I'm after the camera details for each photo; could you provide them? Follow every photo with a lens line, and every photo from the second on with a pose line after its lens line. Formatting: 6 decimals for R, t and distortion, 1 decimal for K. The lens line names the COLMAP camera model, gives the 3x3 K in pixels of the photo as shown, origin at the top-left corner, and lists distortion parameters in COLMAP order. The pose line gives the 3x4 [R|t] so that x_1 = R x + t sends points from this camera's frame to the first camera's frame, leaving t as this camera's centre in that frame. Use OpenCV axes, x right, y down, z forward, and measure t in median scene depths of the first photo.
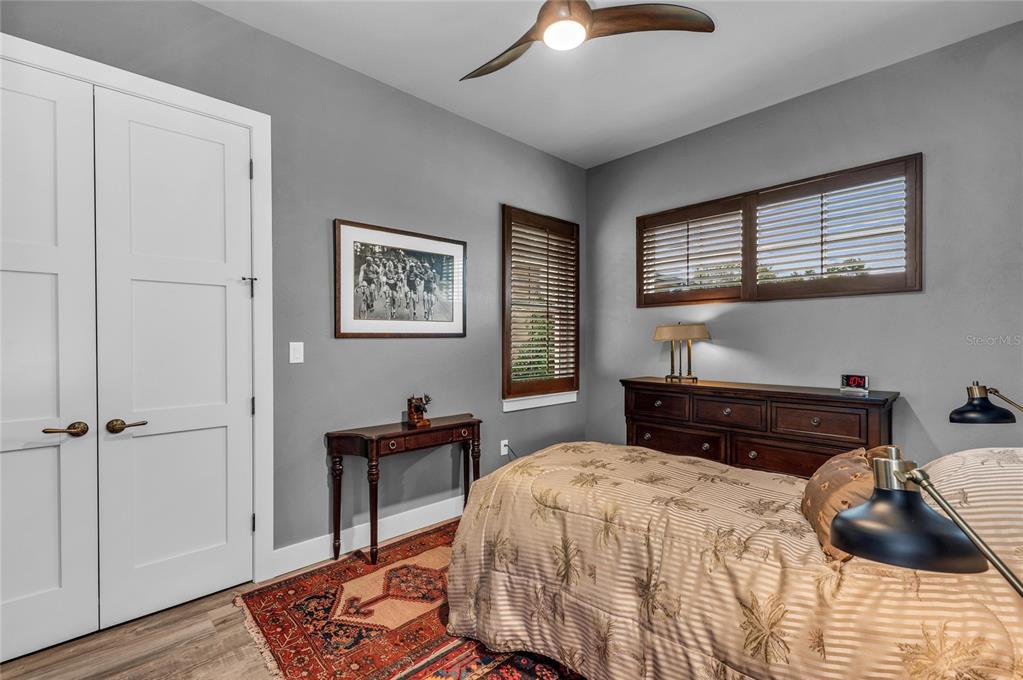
lens RADIAL K [[431.2, 0, 505.3], [0, 431.2, 340.3], [0, 0, 1]] dist [0.002999, 0.000011]
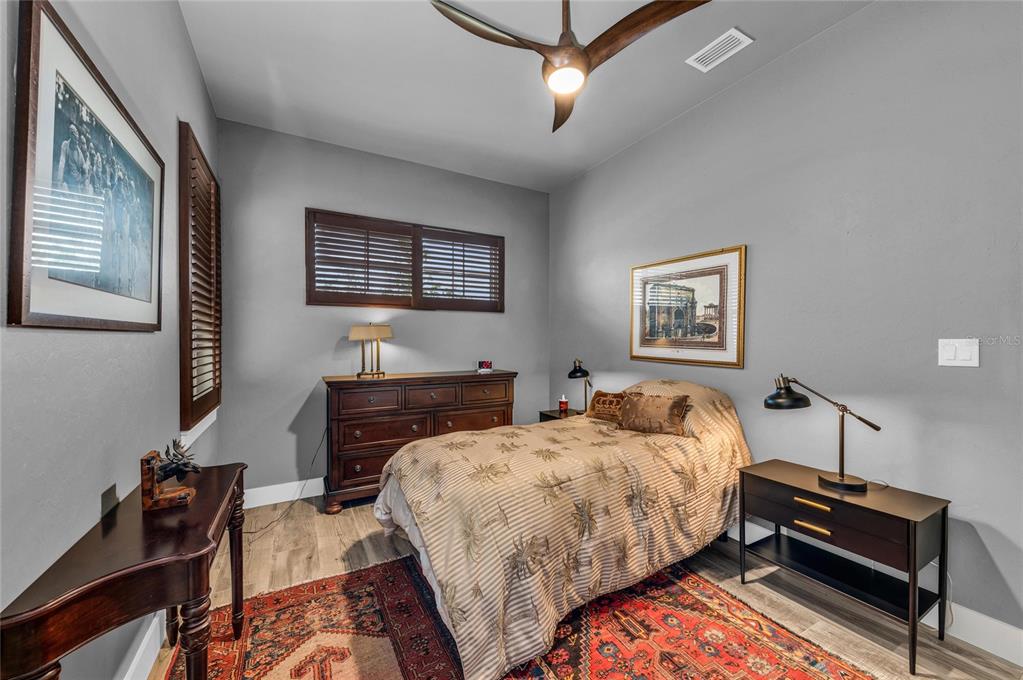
lens RADIAL K [[380.8, 0, 506.9], [0, 380.8, 341.6], [0, 0, 1]] dist [0.003772, -0.001757]
pose [[0.268572, -0.001610, 0.963258, -0.522644], [-0.000627, 0.999998, 0.001846, 0.004092], [-0.963259, -0.001100, 0.268570, 0.500750]]
